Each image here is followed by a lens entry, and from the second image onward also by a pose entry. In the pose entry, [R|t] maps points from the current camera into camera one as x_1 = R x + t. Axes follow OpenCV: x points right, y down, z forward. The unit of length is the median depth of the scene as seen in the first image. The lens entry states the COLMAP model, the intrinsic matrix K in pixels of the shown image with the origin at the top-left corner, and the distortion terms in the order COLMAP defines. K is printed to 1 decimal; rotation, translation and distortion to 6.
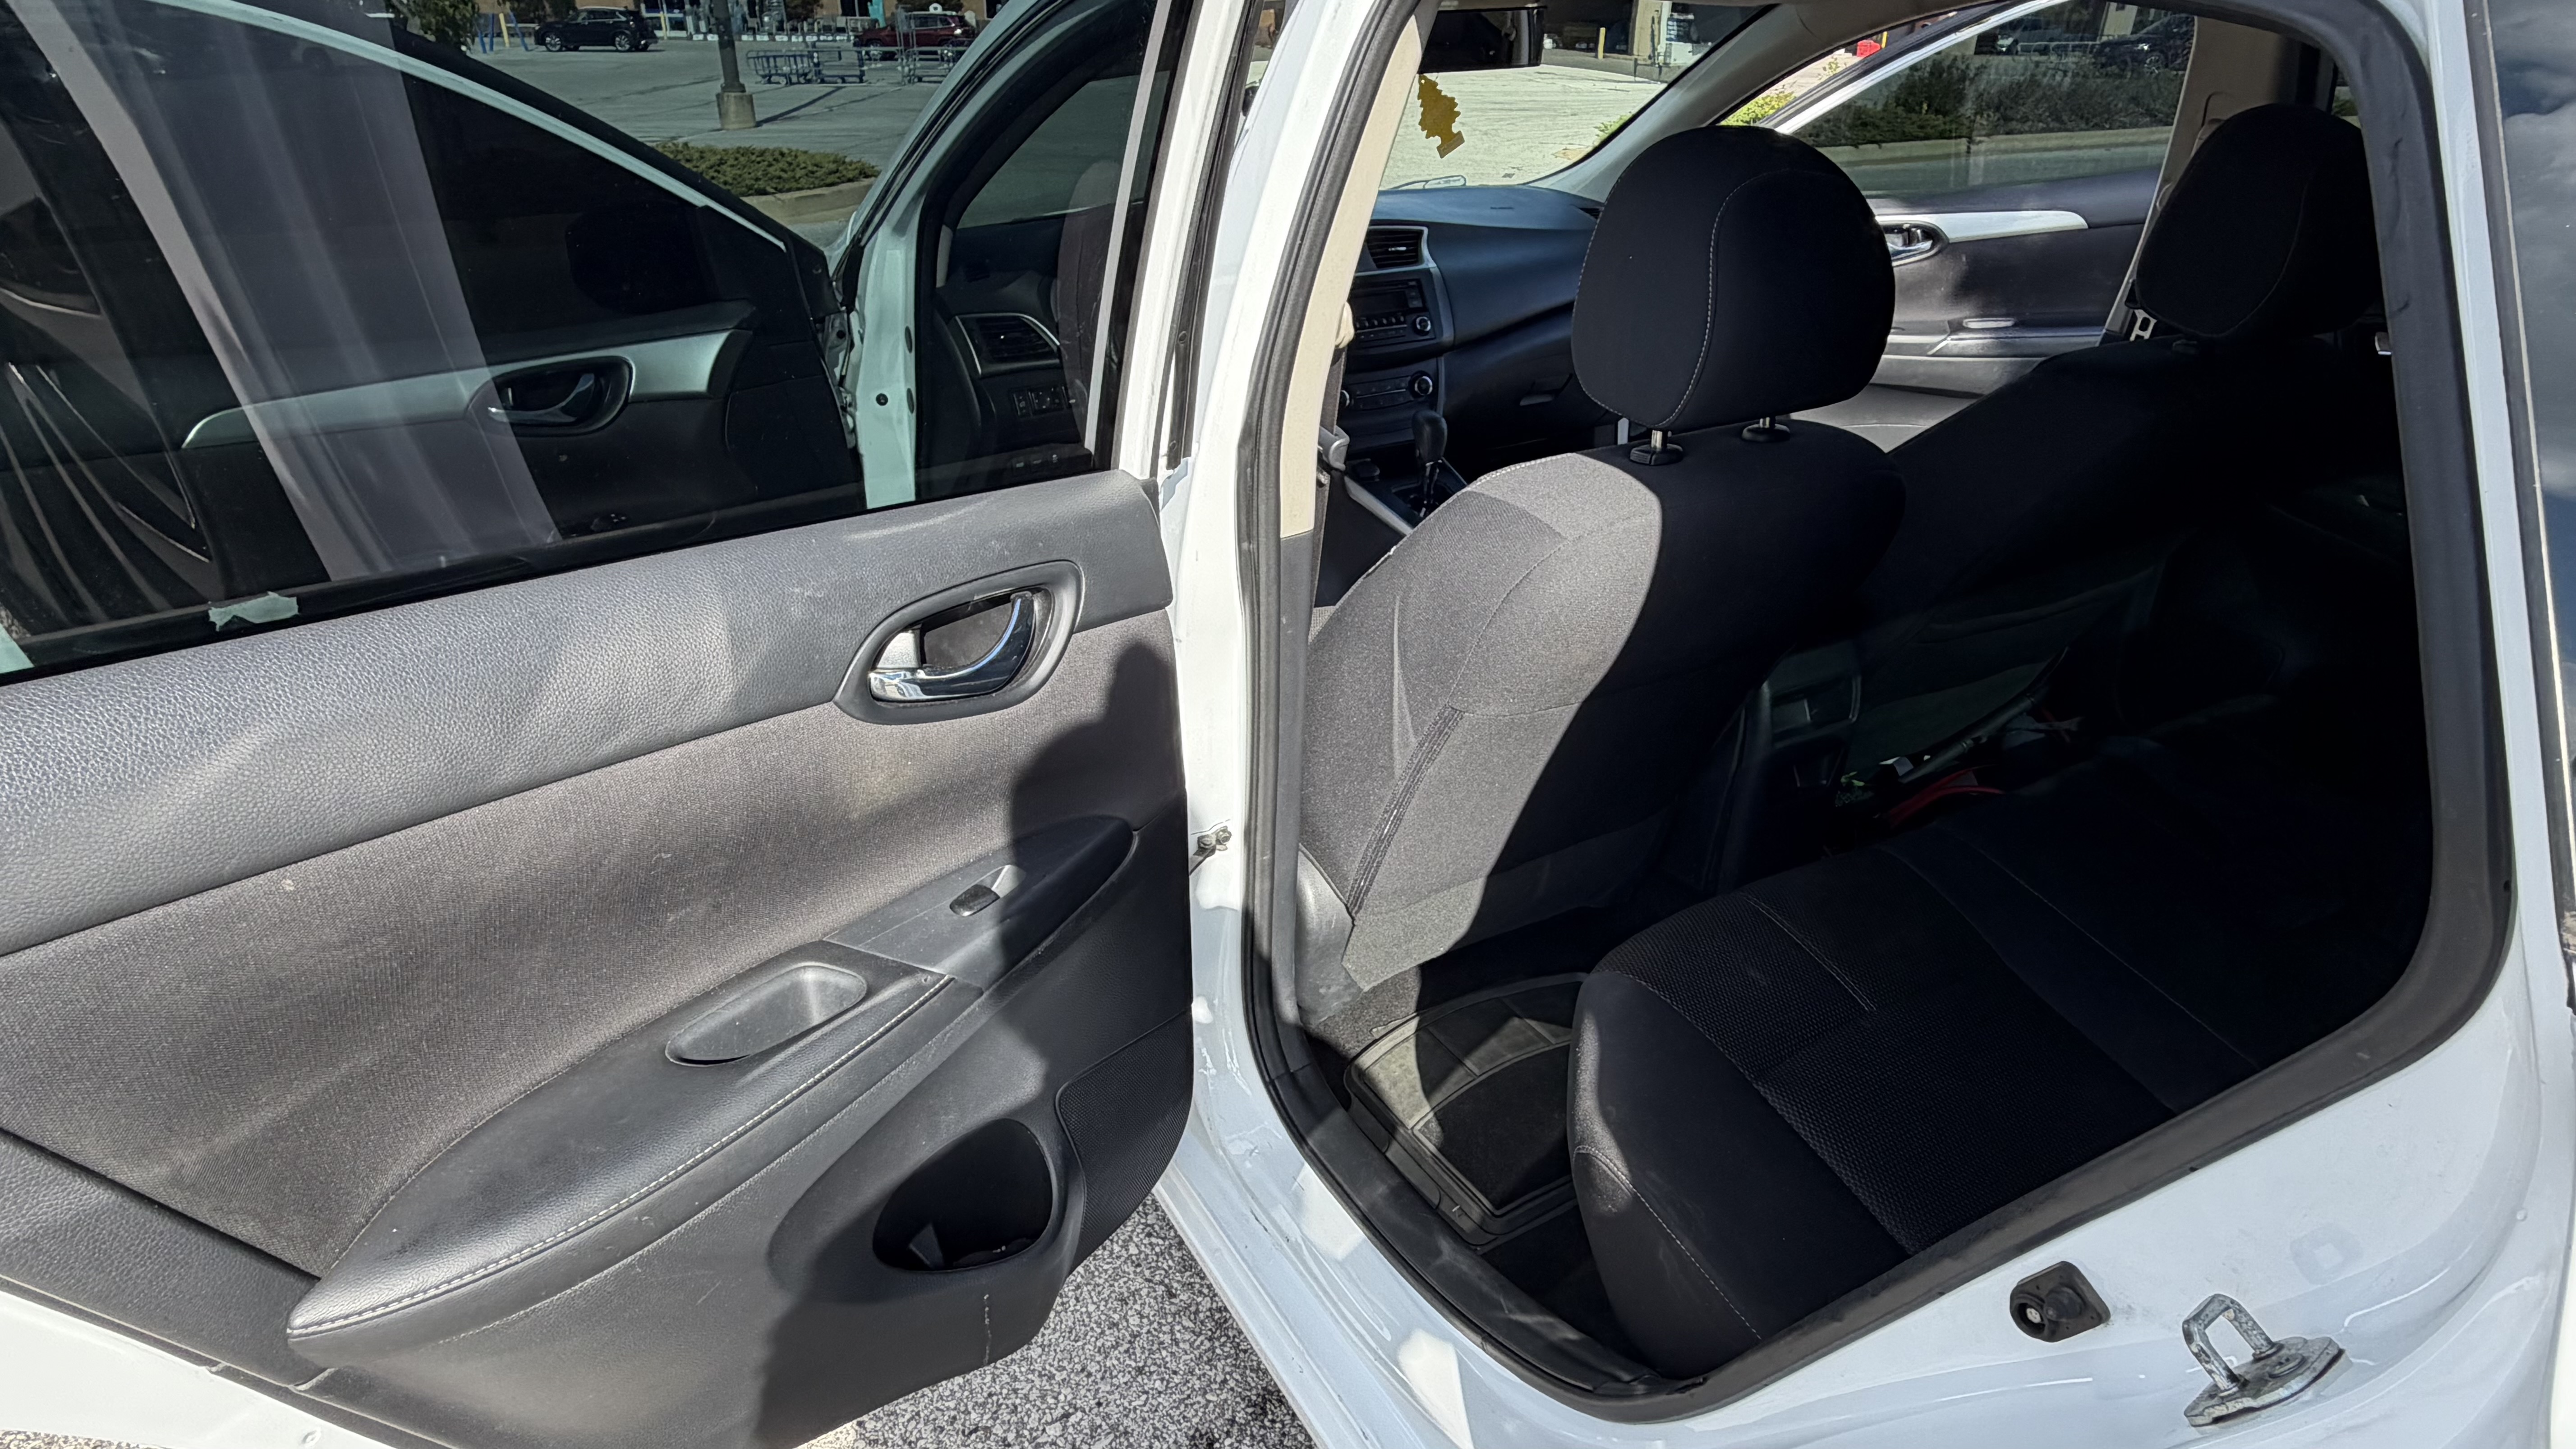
lens RADIAL K [[1395.0, 0, 1276.0], [0, 1395.0, 710.5], [0, 0, 1]] dist [0.001761, 0.000264]
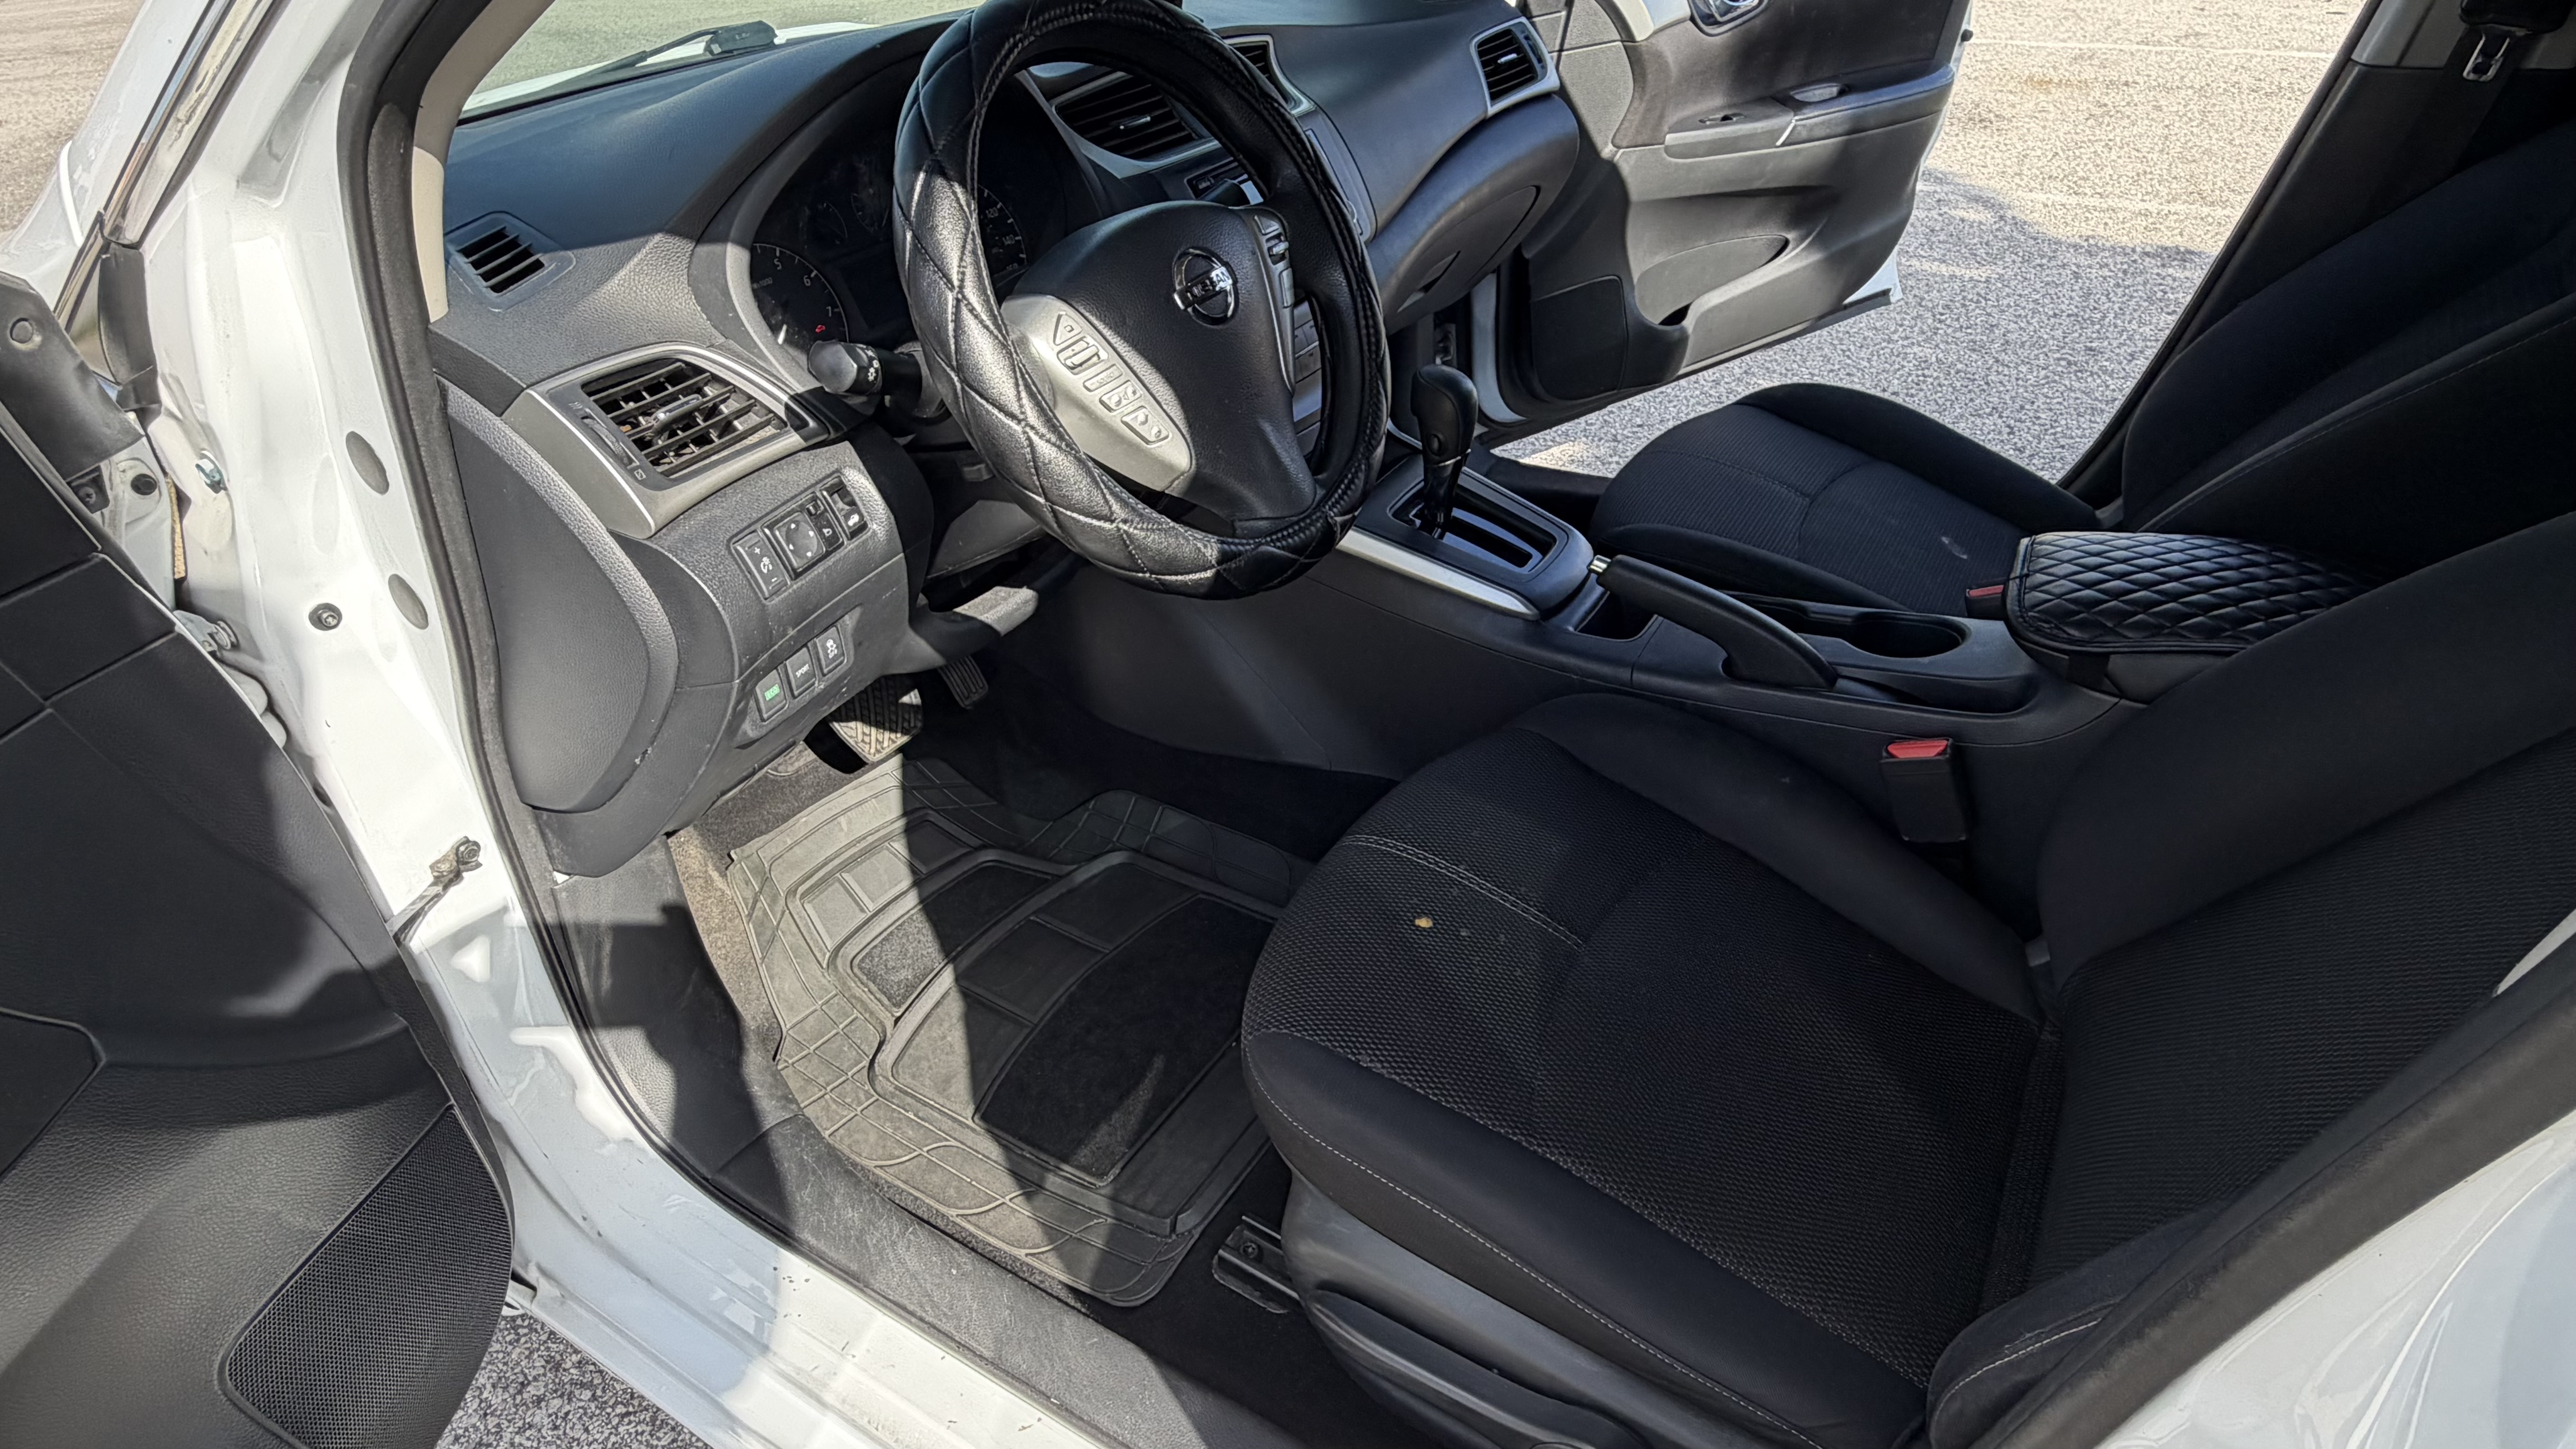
lens RADIAL K [[1349.2, 0, 1275.9], [0, 1349.2, 706.3], [0, 0, 1]] dist [0.001320, -0.000508]
pose [[0.872770, -0.300466, 0.384697, -0.208718], [0.256770, 0.952852, 0.161683, -0.198181], [-0.415140, -0.042334, 0.908772, 0.553881]]
